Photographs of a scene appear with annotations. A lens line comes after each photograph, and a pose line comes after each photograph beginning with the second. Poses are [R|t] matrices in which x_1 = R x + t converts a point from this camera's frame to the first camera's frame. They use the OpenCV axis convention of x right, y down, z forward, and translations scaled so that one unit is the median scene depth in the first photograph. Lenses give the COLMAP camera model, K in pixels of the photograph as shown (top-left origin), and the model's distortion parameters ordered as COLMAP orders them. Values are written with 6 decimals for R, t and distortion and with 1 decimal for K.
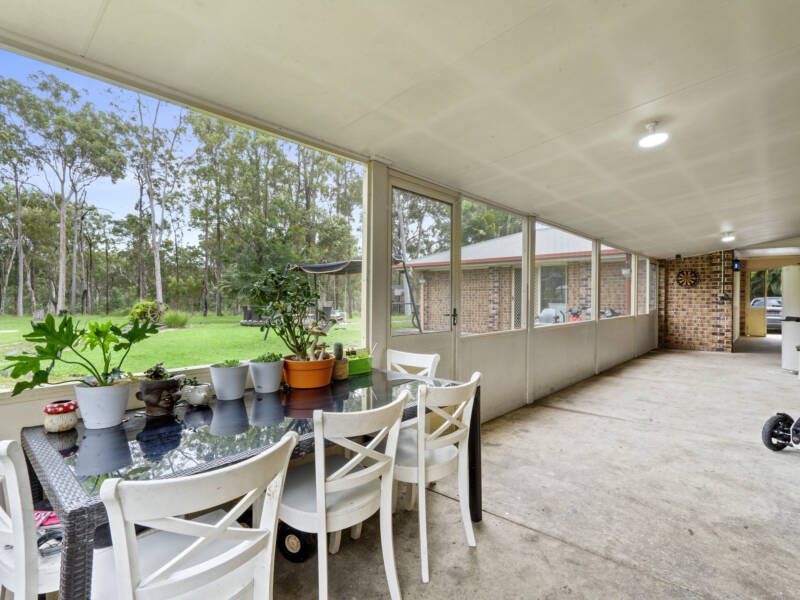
lens RADIAL K [[412.6, 0, 385.9], [0, 412.6, 291.5], [0, 0, 1]] dist [-0.000102, 0.000675]
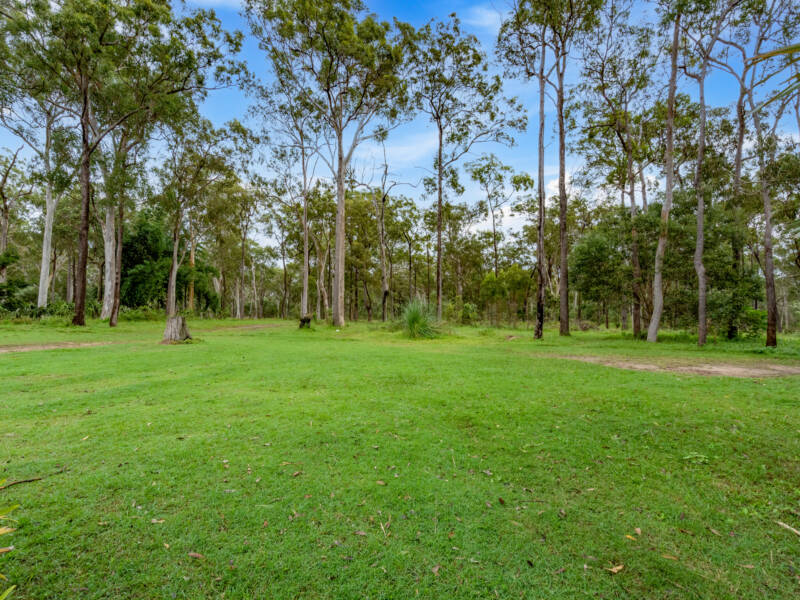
lens RADIAL K [[412.6, 0, 385.9], [0, 412.6, 291.5], [0, 0, 1]] dist [-0.000102, 0.000675]
pose [[0.732750, -0.013088, -0.680373, -0.155436], [-0.000450, 0.999806, -0.019717, 0.012368], [0.680498, 0.014753, 0.732601, 0.341865]]
